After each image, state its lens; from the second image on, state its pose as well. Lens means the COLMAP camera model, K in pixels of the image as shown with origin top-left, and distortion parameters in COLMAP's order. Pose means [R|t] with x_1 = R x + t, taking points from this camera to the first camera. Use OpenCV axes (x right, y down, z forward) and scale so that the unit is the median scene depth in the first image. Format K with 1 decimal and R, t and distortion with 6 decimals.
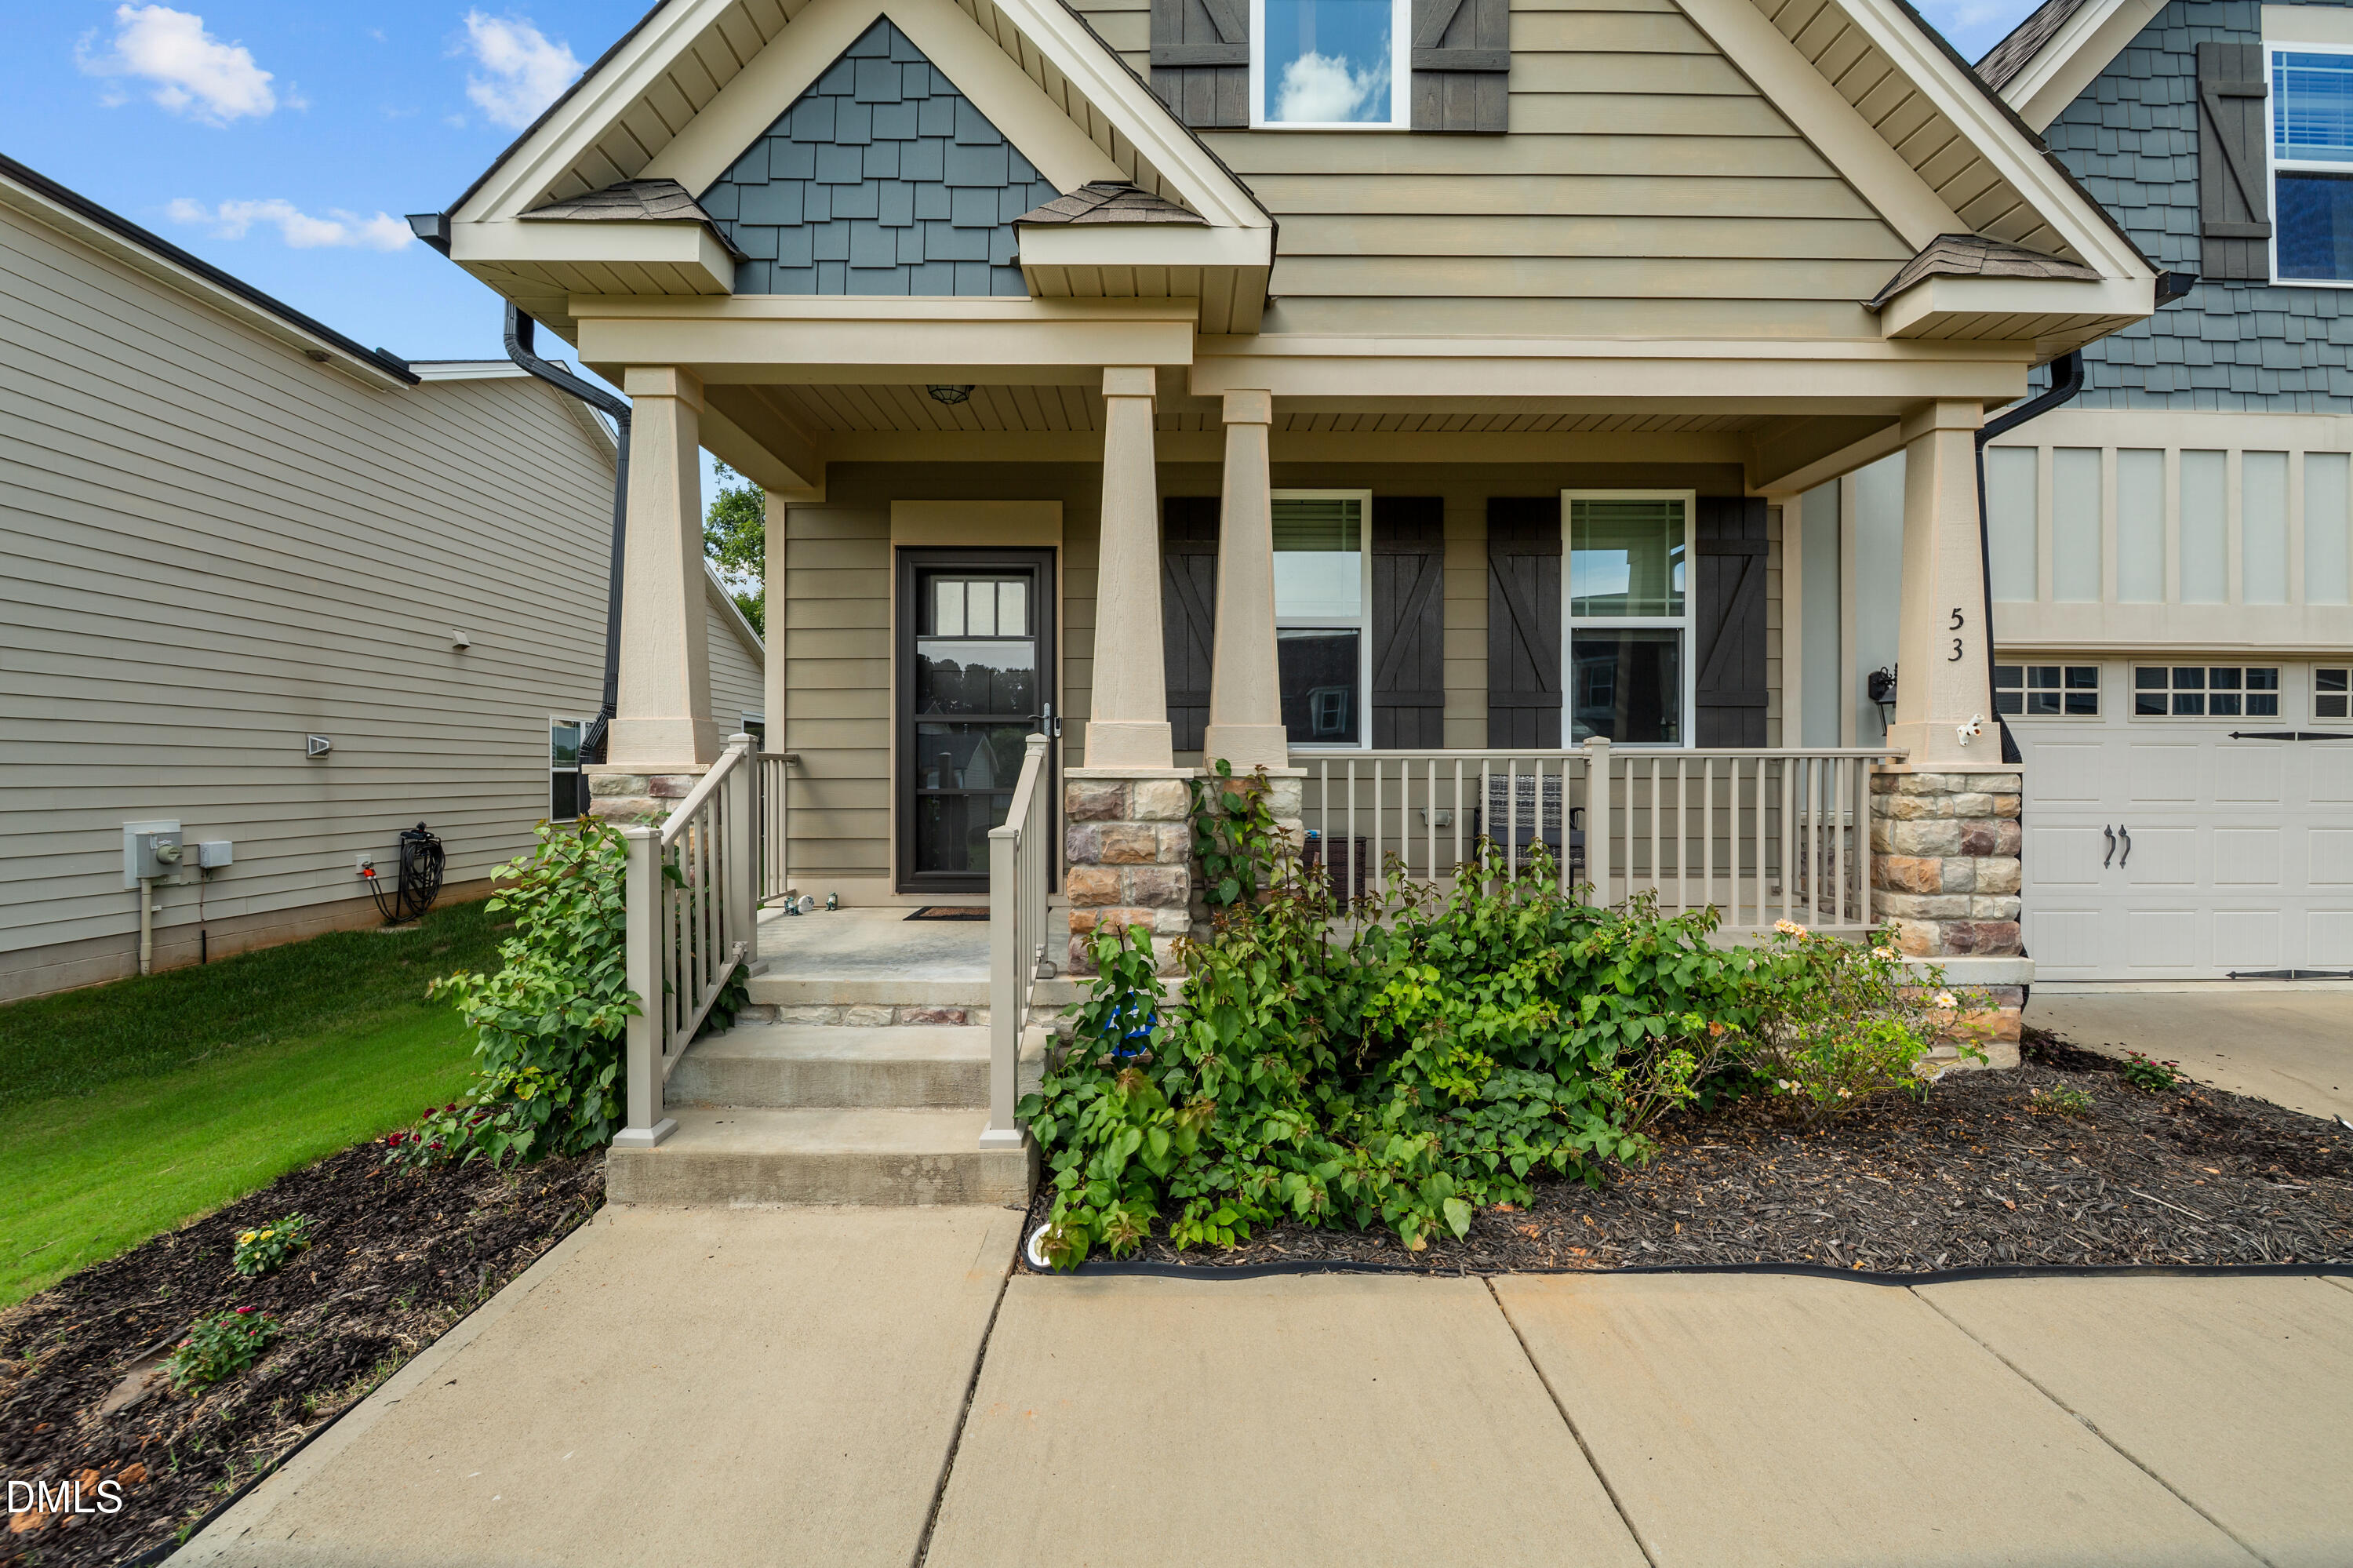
lens RADIAL K [[952.9, 0, 1185.7], [0, 952.9, 770.3], [0, 0, 1]] dist [0.008719, -0.002033]
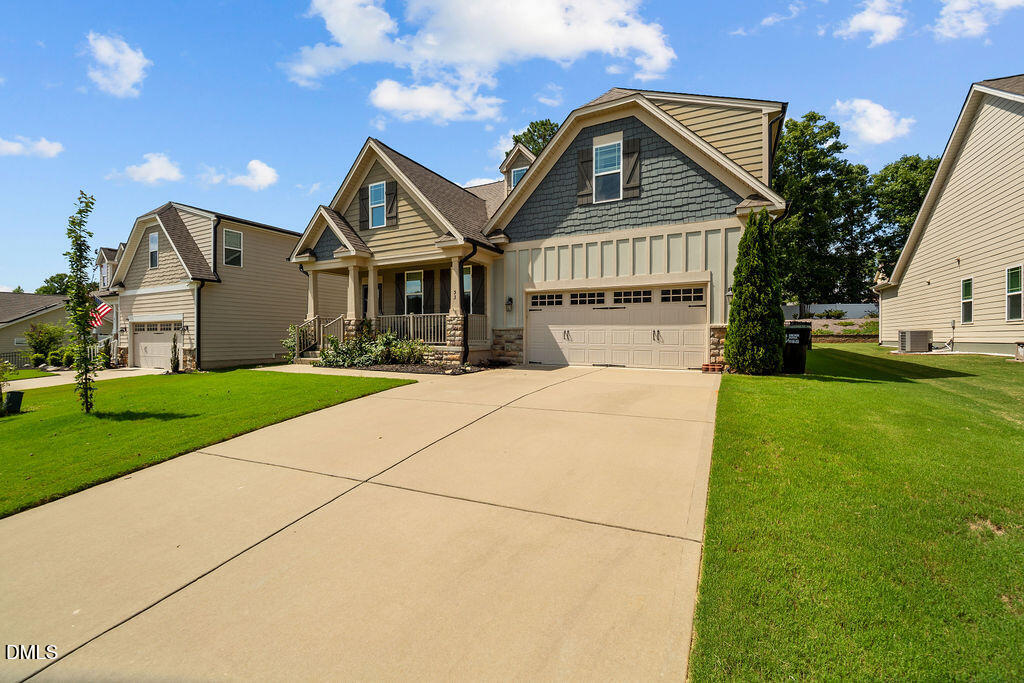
lens RADIAL K [[414.7, 0, 513.3], [0, 414.7, 341.7], [0, 0, 1]] dist [0.008719, -0.002033]
pose [[0.874510, 0.008017, -0.484941, 1.725057], [0.000658, 0.999843, 0.017717, 0.079721], [0.485007, -0.015813, 0.874367, -0.816087]]
